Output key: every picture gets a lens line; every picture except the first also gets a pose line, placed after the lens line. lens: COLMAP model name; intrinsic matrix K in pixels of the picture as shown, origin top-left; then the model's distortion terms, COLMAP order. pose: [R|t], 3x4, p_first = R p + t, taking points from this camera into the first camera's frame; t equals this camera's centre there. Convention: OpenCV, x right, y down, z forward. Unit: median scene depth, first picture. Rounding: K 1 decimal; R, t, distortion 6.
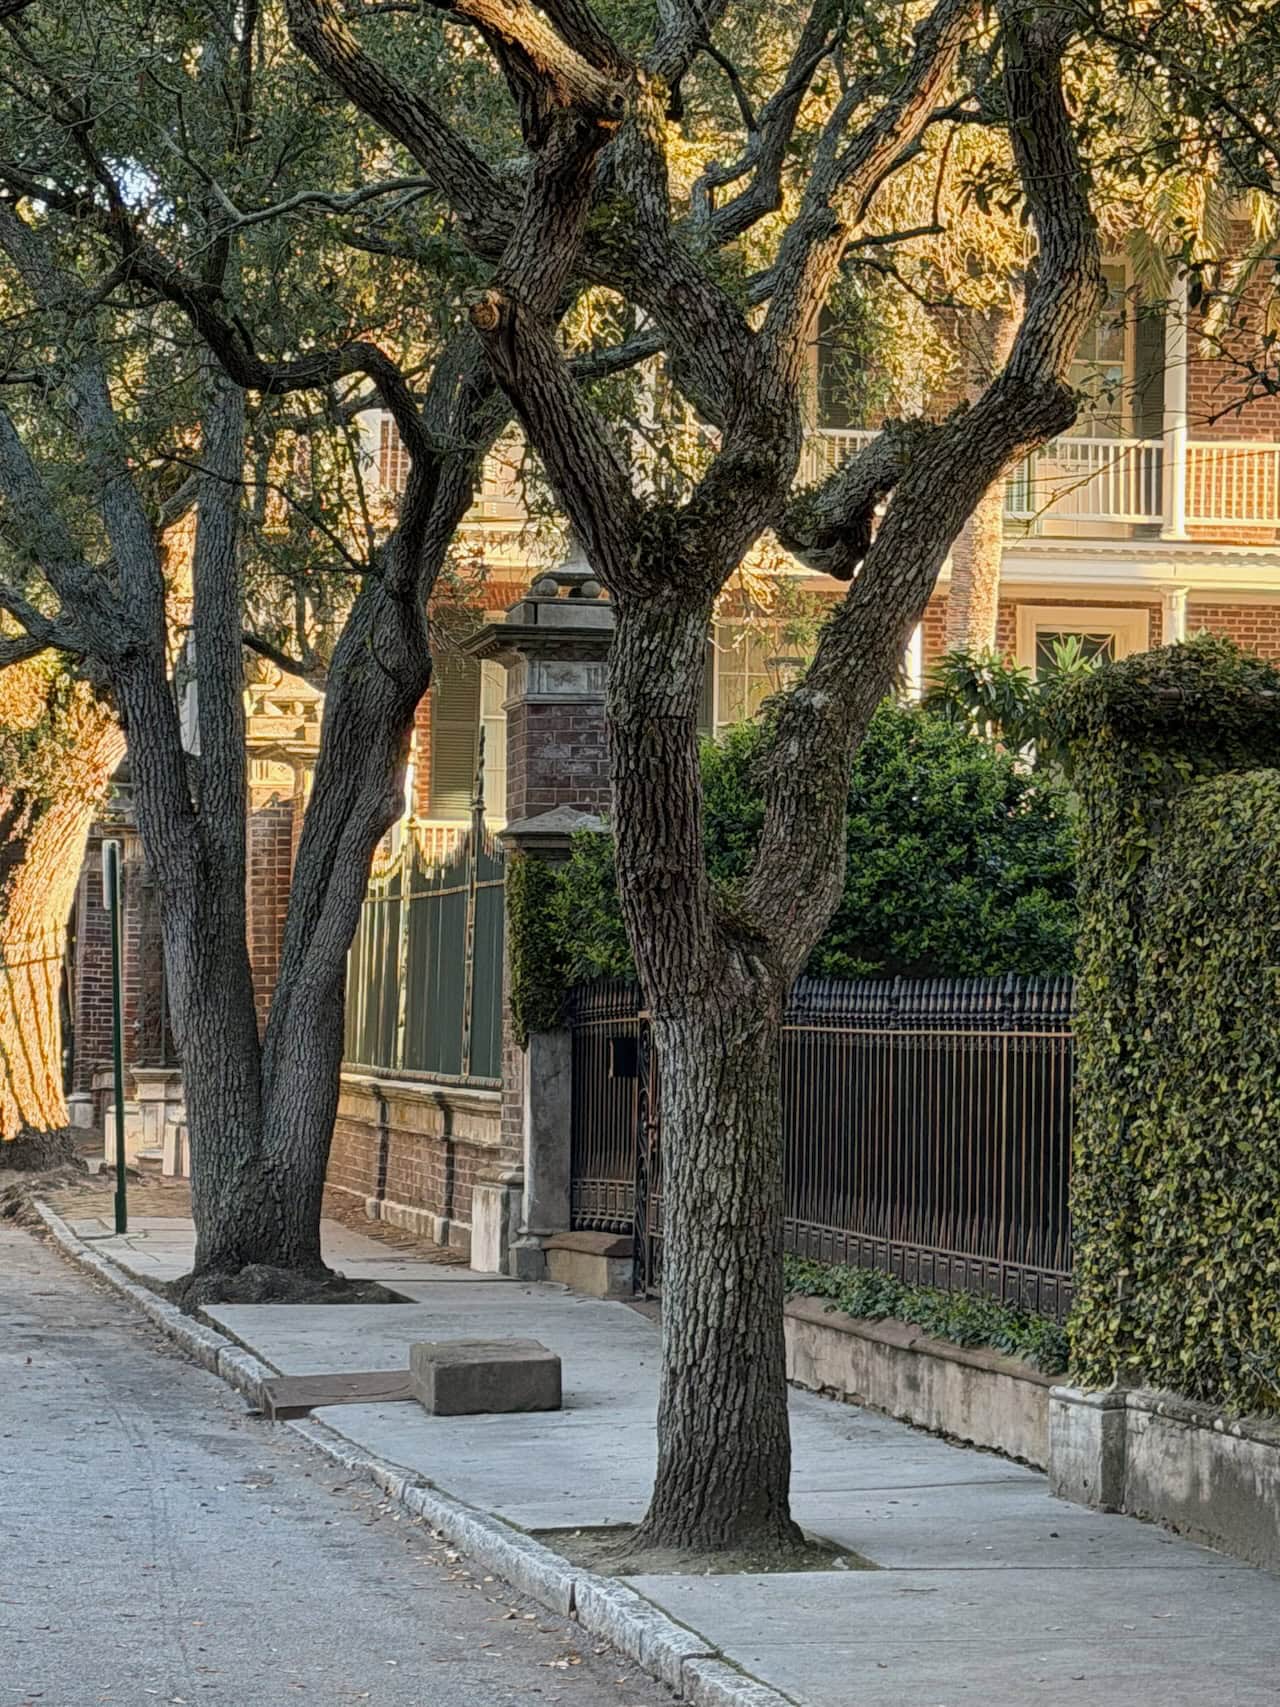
lens RADIAL K [[4733.5, 0, 640.0], [0, 4733.5, 853.5], [0, 0, 1]] dist [0.151476, 0.606217]
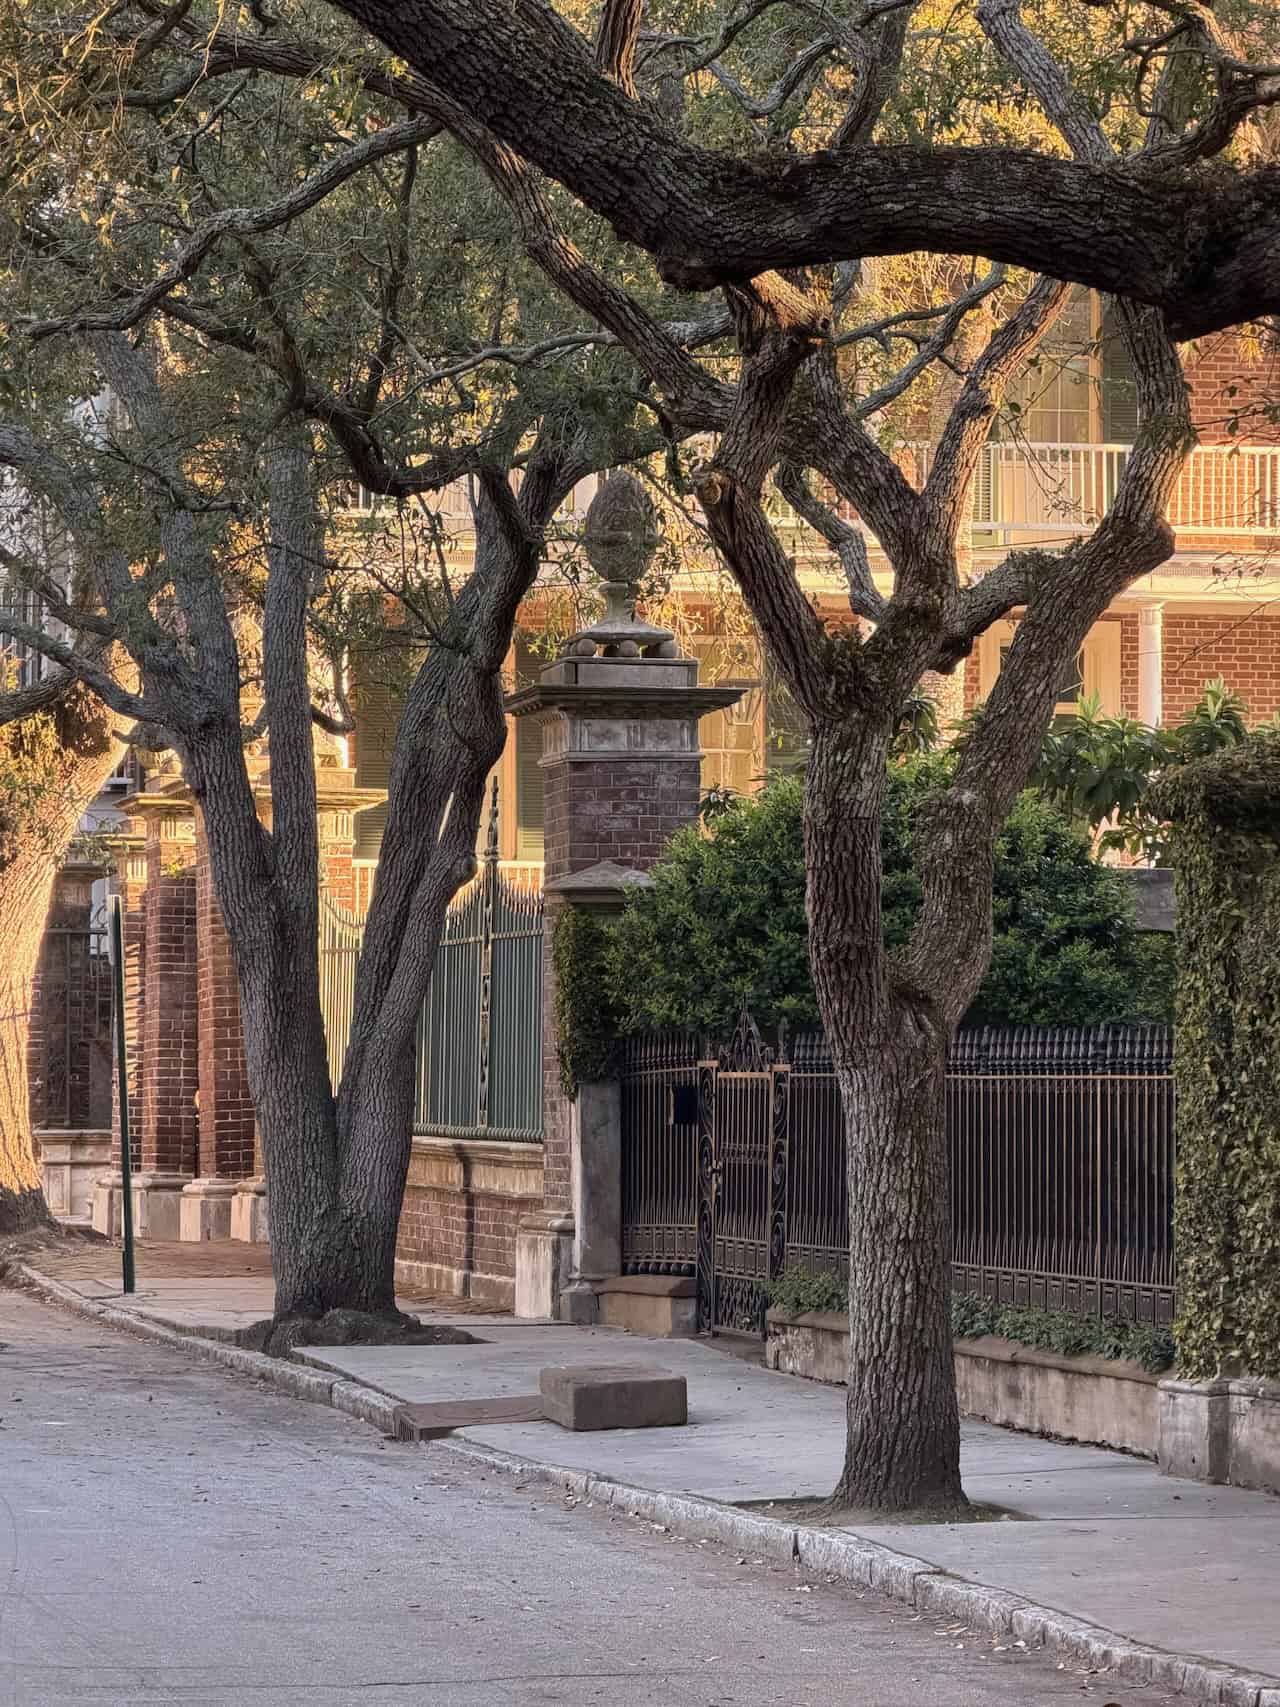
lens RADIAL K [[5930.3, 0, 640.0], [0, 5930.3, 853.5], [0, 0, 1]] dist [0.304757, 0.888157]
pose [[0.999065, -0.012239, 0.041461, -0.101382], [0.012276, 0.999924, -0.000633, -0.017638], [-0.041450, 0.001141, 0.999140, -0.461168]]
